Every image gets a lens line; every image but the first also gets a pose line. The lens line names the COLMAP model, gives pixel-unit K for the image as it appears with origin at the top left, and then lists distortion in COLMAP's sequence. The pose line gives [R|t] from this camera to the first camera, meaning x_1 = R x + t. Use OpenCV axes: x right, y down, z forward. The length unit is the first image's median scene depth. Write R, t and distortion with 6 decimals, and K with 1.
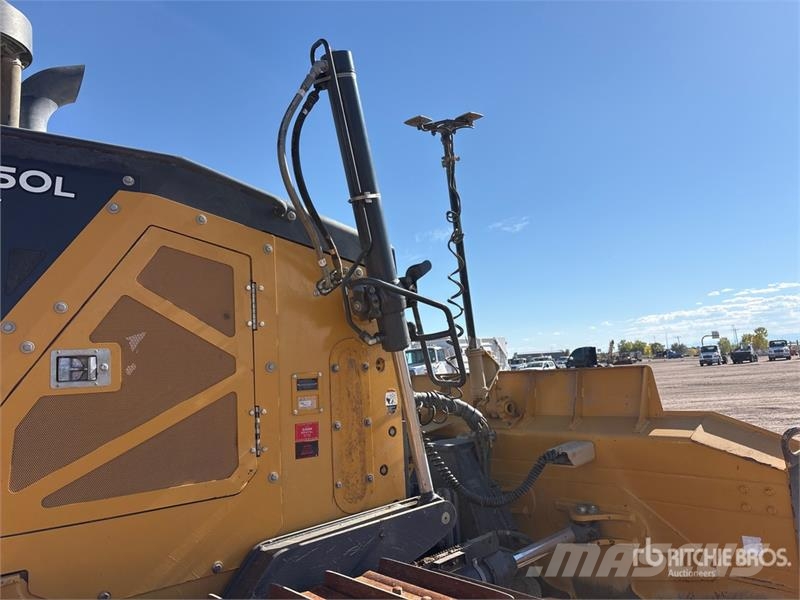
lens RADIAL K [[612.4, 0, 399.3], [0, 612.4, 302.7], [0, 0, 1]] dist [0.044157, -0.055751]
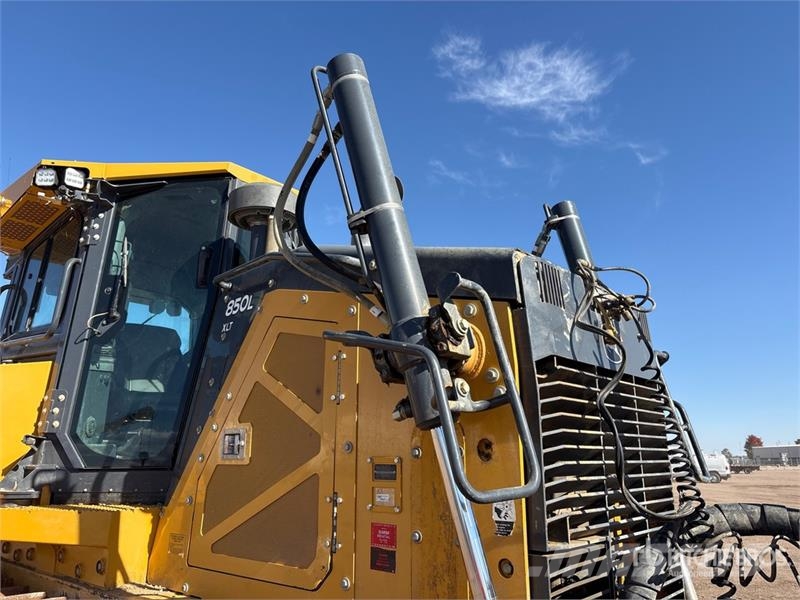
lens RADIAL K [[612.4, 0, 399.3], [0, 612.4, 302.7], [0, 0, 1]] dist [0.044157, -0.055751]
pose [[0.166901, -0.184126, -0.968629, 0.663704], [0.102538, 0.980323, -0.168681, 0.057083], [0.980627, -0.071168, 0.182497, 0.913997]]
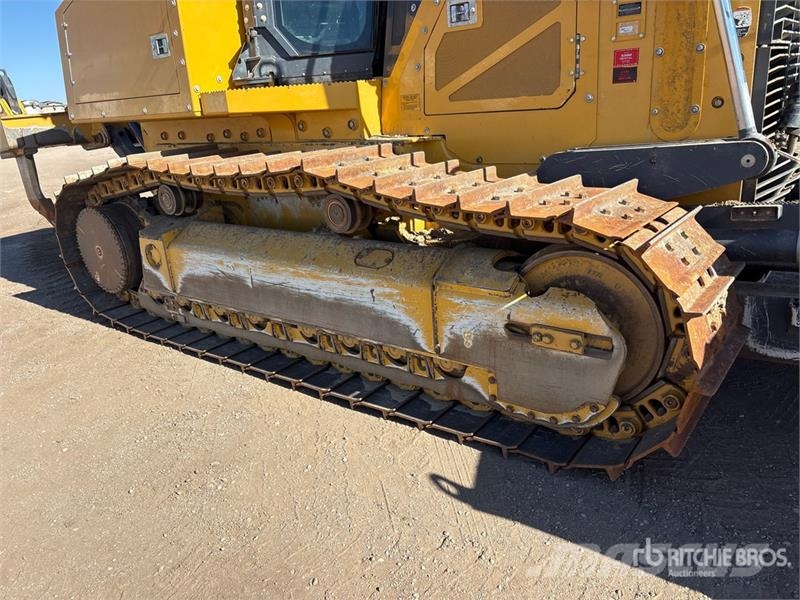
lens RADIAL K [[612.4, 0, 399.3], [0, 612.4, 302.7], [0, 0, 1]] dist [0.044157, -0.055751]
pose [[0.219812, 0.355384, -0.908507, 0.909631], [0.175608, 0.901657, 0.395192, 0.101727], [0.959606, -0.246409, 0.135786, 0.373456]]
